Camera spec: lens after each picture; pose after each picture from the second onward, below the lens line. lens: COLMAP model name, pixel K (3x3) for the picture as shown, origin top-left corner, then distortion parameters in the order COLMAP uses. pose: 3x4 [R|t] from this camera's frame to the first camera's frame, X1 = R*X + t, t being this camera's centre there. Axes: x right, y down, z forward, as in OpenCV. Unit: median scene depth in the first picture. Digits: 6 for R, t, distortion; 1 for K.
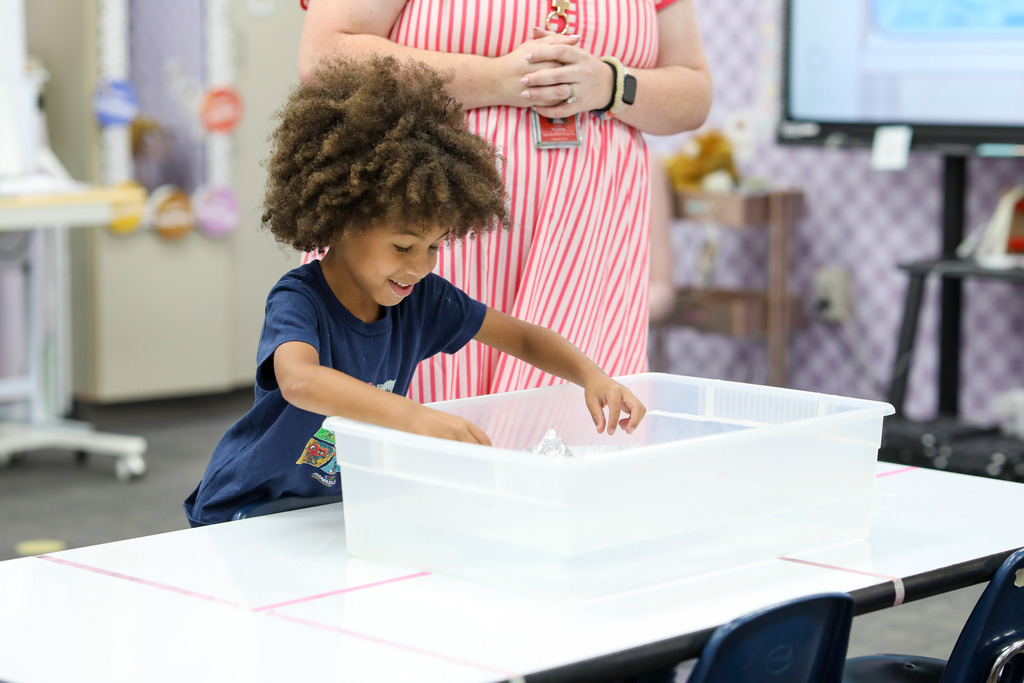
lens RADIAL K [[2573.9, 0, 512.0], [0, 2573.9, 341.5], [0, 0, 1]] dist [0.088513, 2.587877]
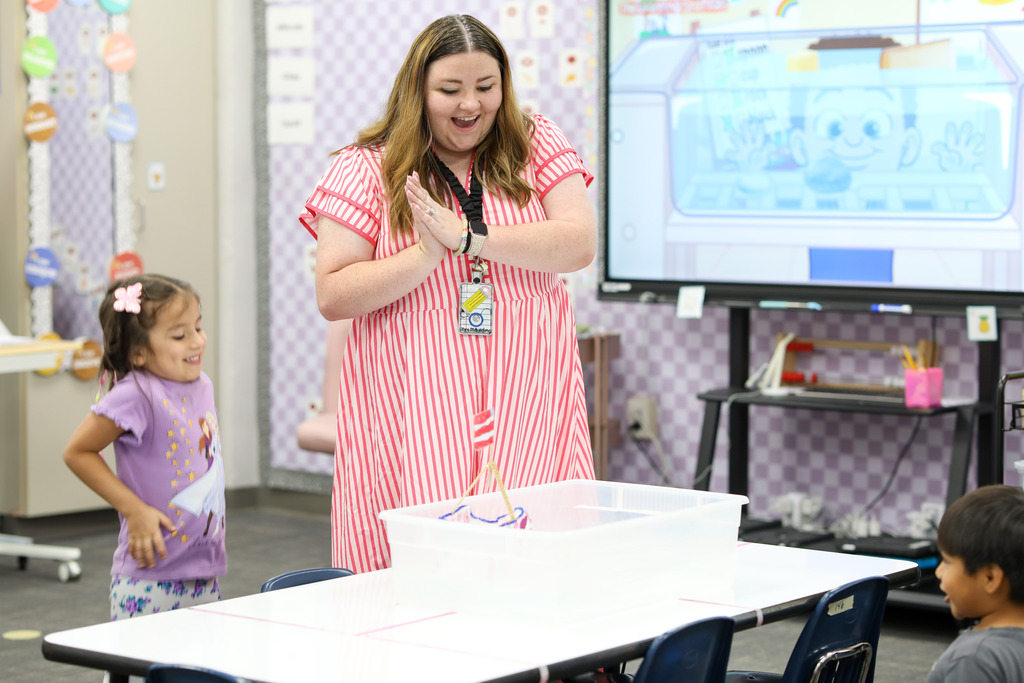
lens RADIAL K [[2573.9, 0, 512.0], [0, 2573.9, 341.5], [0, 0, 1]] dist [0.088513, 2.587877]
pose [[0.994449, -0.011296, 0.104613, -0.071014], [0.016081, 0.998857, -0.045006, -0.000410], [-0.103985, 0.046438, 0.993494, -0.237319]]
